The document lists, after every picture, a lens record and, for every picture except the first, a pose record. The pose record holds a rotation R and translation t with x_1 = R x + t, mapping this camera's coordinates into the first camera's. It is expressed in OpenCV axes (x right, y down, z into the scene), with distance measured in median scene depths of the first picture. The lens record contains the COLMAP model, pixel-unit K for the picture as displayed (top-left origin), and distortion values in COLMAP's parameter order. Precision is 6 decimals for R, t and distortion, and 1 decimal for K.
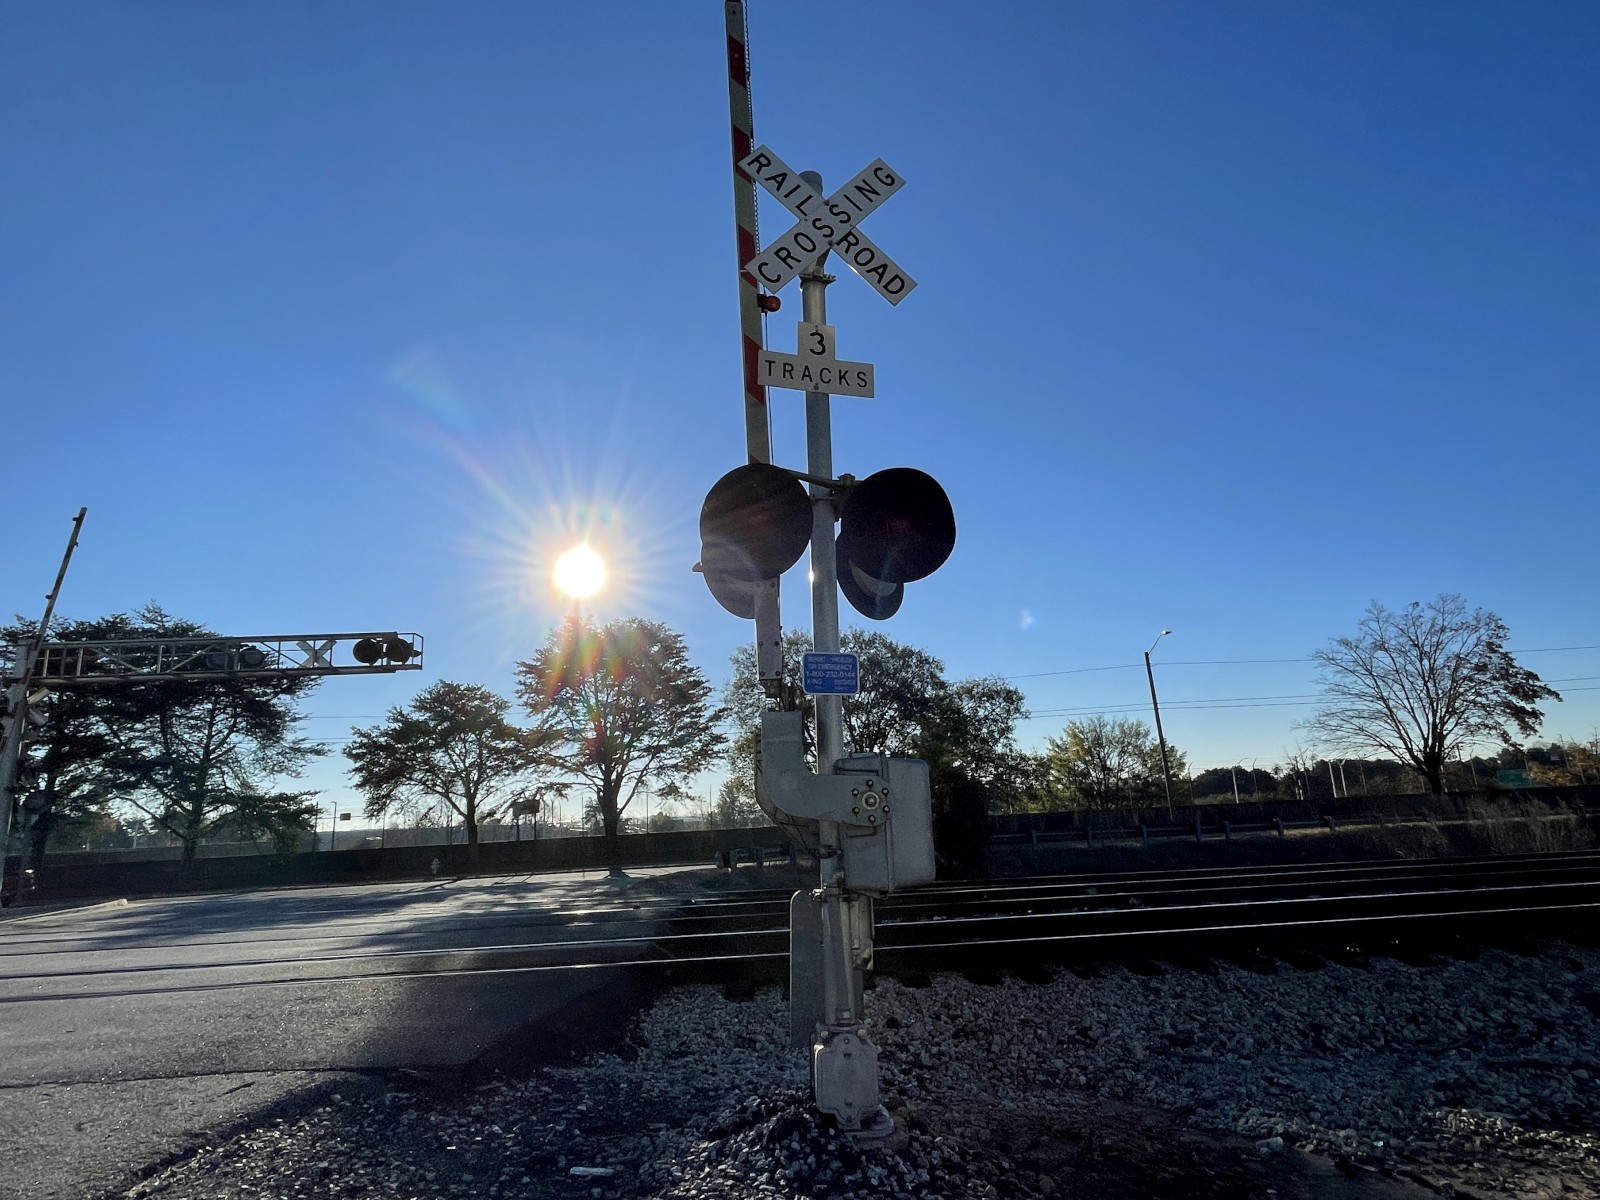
lens RADIAL K [[908.6, 0, 815.1], [0, 908.6, 610.0], [0, 0, 1]] dist [-0.000819, -0.002810]
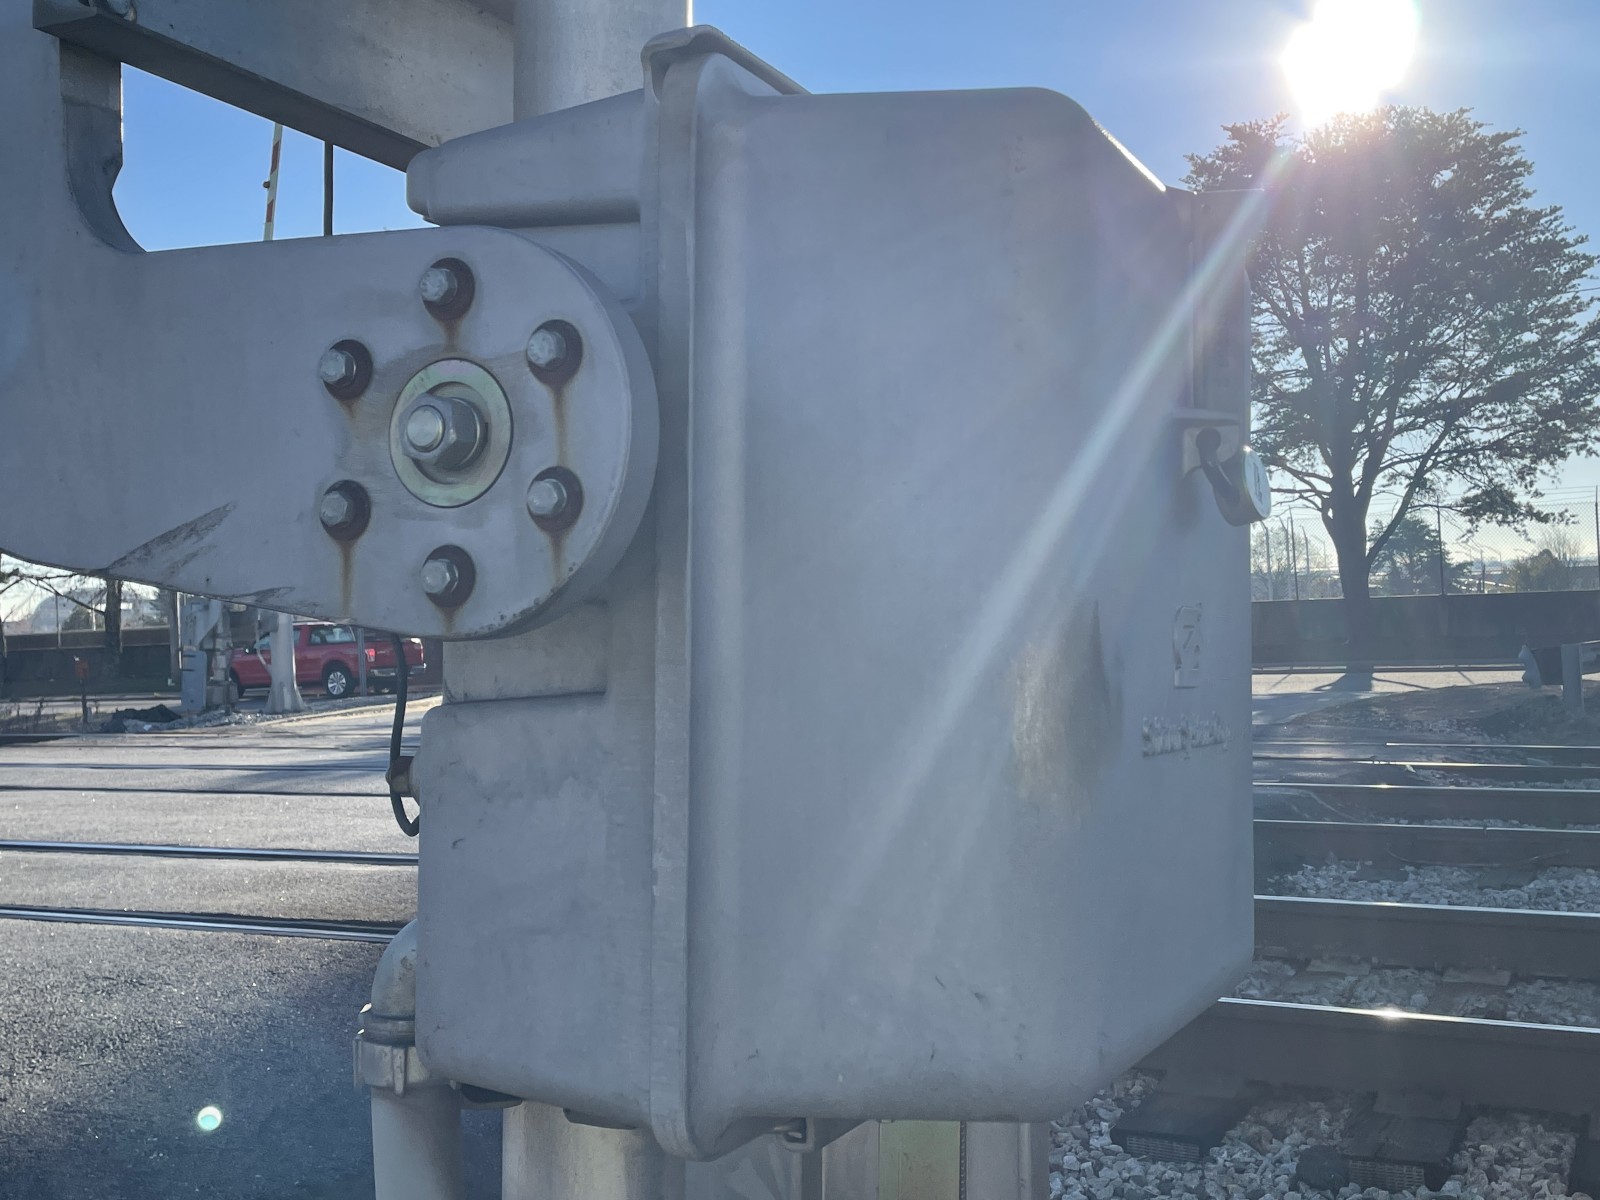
lens RADIAL K [[1751.5, 0, 799.0], [0, 1751.5, 595.9], [0, 0, 1]] dist [0.030468, 0.000000]
pose [[0.832371, 0.014266, -0.554035, 0.035579], [0.120575, 0.971063, 0.206153, 0.029387], [0.540944, -0.238398, 0.806564, 0.131171]]
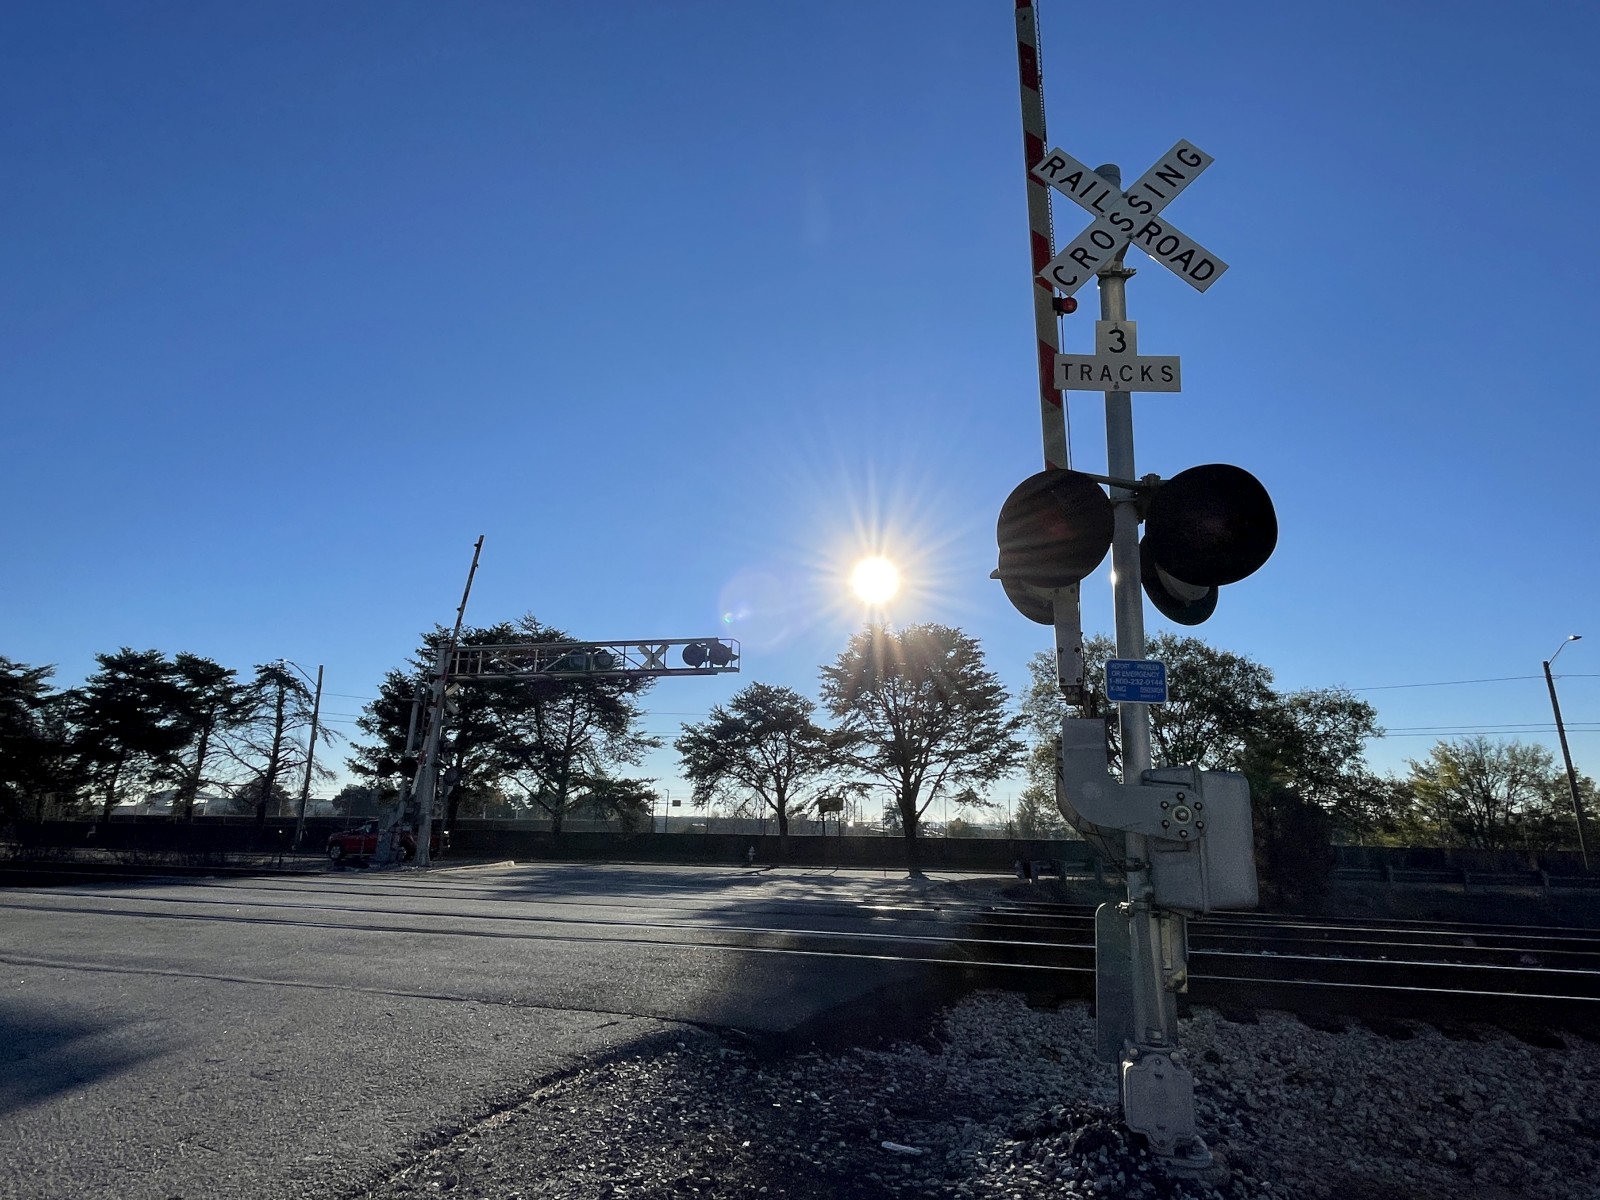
lens RADIAL K [[908.6, 0, 801.7], [0, 908.6, 602.5], [0, 0, 1]] dist [-0.000819, -0.002810]
pose [[0.943829, -0.013211, -0.330171, 0.000207], [0.008579, 0.999843, -0.015482, -0.000263], [0.330324, 0.011780, 0.943794, -0.004279]]
